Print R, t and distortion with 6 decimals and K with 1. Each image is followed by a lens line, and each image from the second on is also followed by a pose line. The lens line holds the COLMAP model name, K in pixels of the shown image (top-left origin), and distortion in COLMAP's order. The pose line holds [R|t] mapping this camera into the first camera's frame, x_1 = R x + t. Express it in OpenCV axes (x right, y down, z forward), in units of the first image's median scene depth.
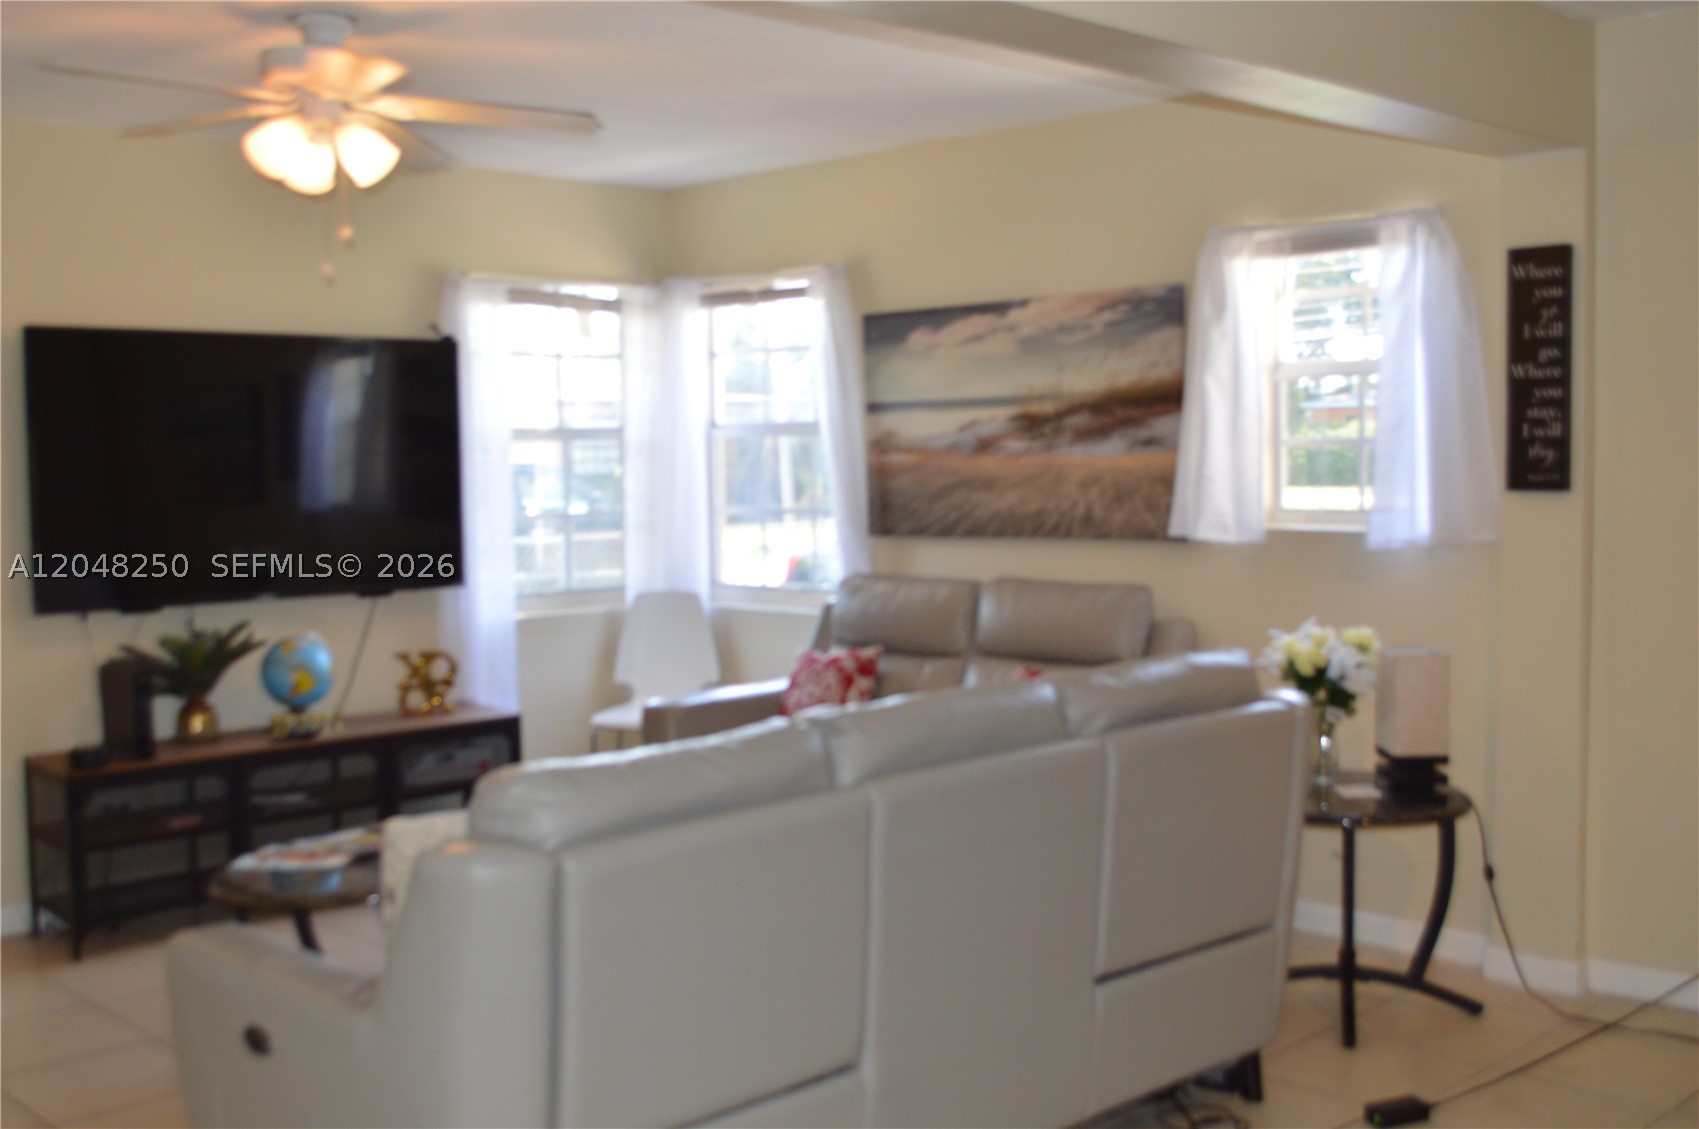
lens RADIAL K [[1781.9, 0, 849.5], [0, 1781.9, 564.5], [0, 0, 1]] dist [-0.066395, -0.011025]
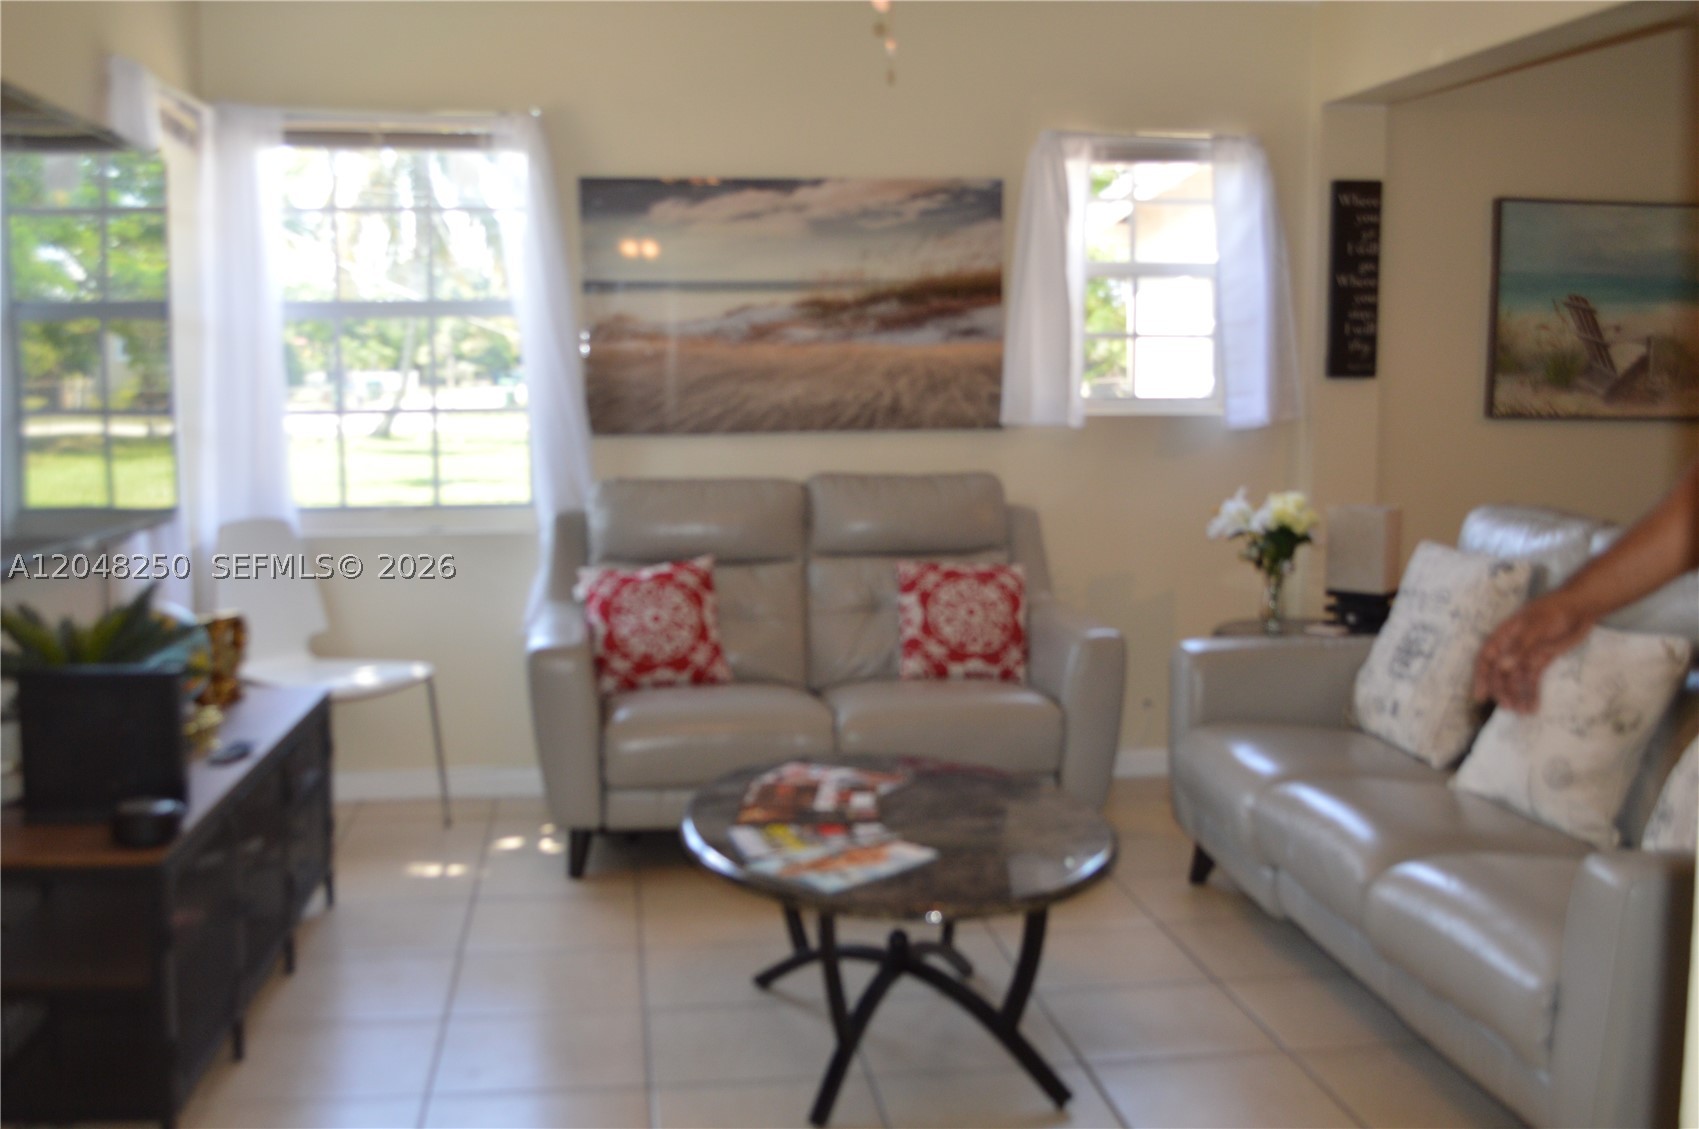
lens RADIAL K [[1781.9, 0, 849.5], [0, 1781.9, 564.5], [0, 0, 1]] dist [-0.066395, -0.011025]
pose [[0.607807, -0.076137, 0.790426, -0.668071], [0.042813, 0.997087, 0.063121, -0.003382], [-0.792930, -0.004525, 0.609296, 0.419201]]
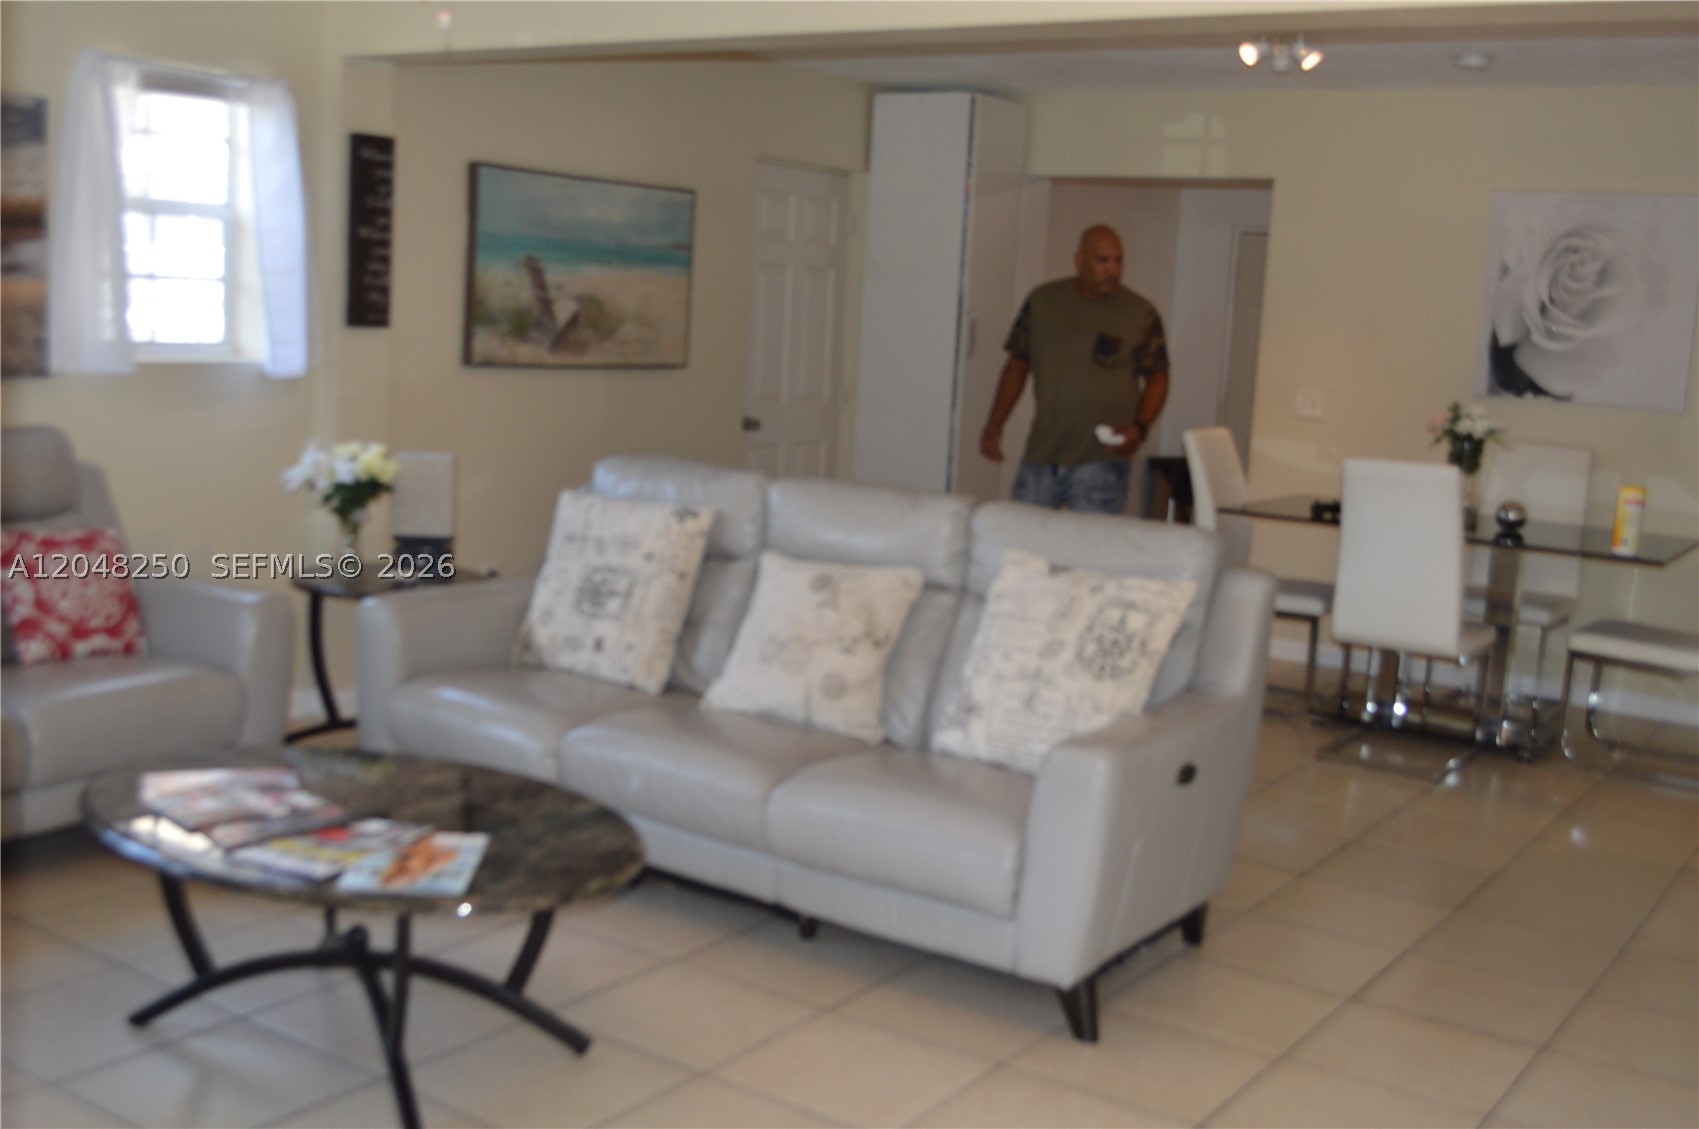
lens RADIAL K [[1781.9, 0, 849.5], [0, 1781.9, 564.5], [0, 0, 1]] dist [-0.066395, -0.011025]
pose [[-0.176502, -0.136307, 0.974817, -0.771719], [0.010999, 0.990030, 0.140426, -0.038826], [-0.984239, 0.035508, -0.173243, 0.716669]]
